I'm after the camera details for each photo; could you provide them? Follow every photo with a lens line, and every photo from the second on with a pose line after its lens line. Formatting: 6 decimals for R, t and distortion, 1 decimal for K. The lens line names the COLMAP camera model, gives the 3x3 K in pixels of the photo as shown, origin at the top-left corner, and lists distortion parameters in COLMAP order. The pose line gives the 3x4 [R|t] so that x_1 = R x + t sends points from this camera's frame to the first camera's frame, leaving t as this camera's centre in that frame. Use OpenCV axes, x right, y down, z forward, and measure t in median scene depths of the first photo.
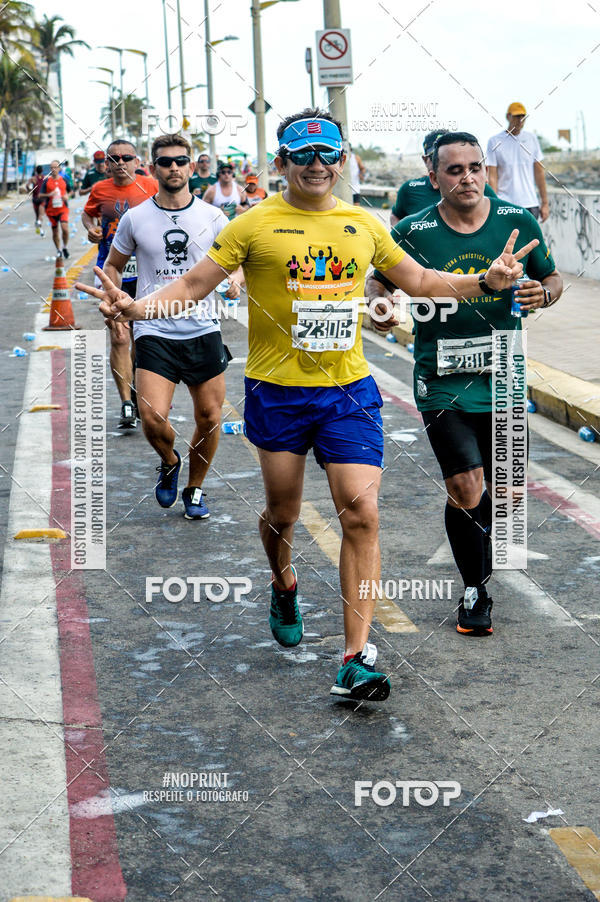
lens RADIAL K [[2382.8, 0, 300.0], [0, 2382.8, 451.0], [0, 0, 1]] dist [-0.165012, -1.055764]
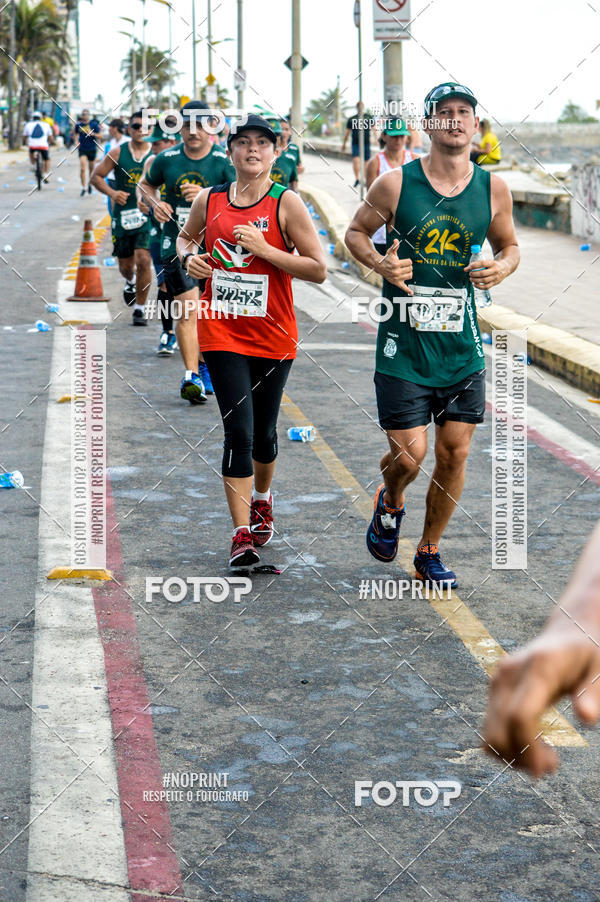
lens RADIAL K [[2406.7, 0, 300.0], [0, 2406.7, 451.0], [0, 0, 1]] dist [-0.114171, -0.387572]
pose [[0.999324, 0.036760, -0.000145, -0.014385], [-0.036754, 0.999223, 0.014260, -0.008113], [0.000669, -0.014245, 0.999898, 0.075166]]
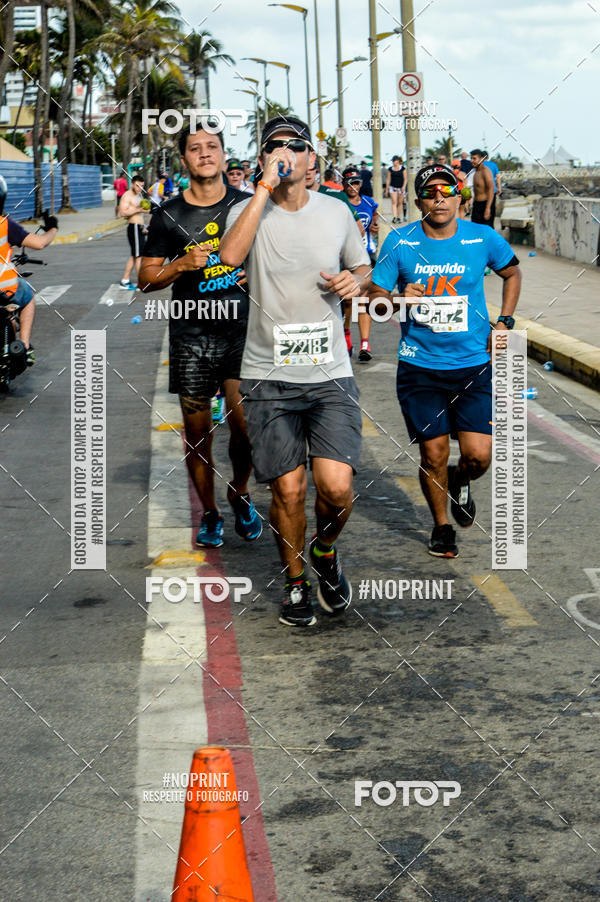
lens RADIAL K [[2781.5, 0, 300.0], [0, 2781.5, 451.0], [0, 0, 1]] dist [-0.094649, -1.555684]
pose [[0.997559, 0.016155, -0.067929, 0.060656], [-0.017457, 0.999674, -0.018608, 0.058642], [0.067606, 0.019748, 0.997517, -0.516270]]
